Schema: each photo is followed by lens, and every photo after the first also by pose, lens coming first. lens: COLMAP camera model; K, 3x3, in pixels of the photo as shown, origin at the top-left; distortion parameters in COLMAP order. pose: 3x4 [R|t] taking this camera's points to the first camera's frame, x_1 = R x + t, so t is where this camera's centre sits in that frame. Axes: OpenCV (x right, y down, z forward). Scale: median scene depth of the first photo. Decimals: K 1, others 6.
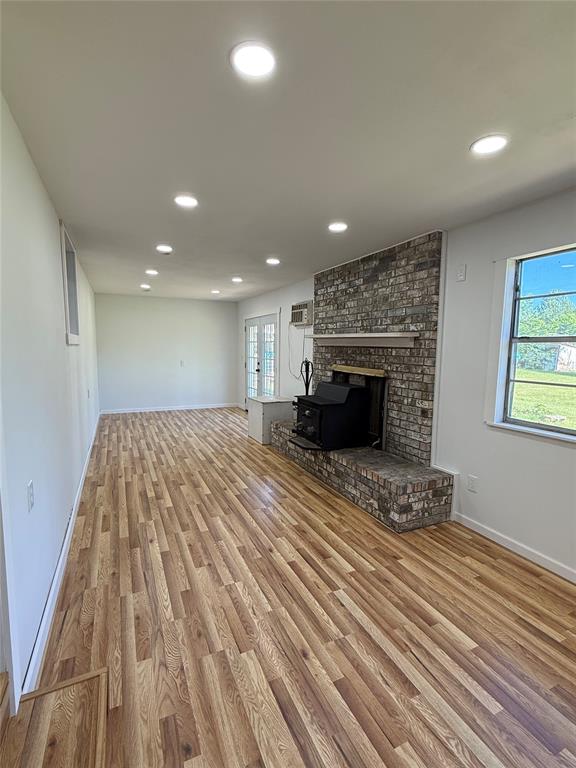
lens RADIAL K [[364.4, 0, 287.3], [0, 364.4, 380.6], [0, 0, 1]] dist [0.001102, -0.000584]
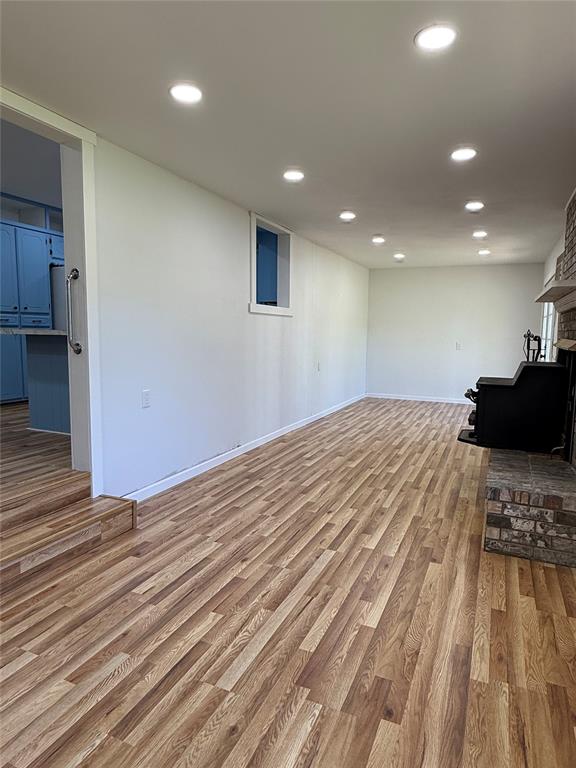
lens RADIAL K [[478.9, 0, 288.0], [0, 478.9, 384.0], [0, 0, 1]] dist [0.001980, 0.000947]
pose [[0.663900, 0.077926, -0.743750, 0.736797], [-0.076245, 0.996427, 0.036341, 0.075524], [0.743924, 0.032580, 0.667469, 0.039846]]
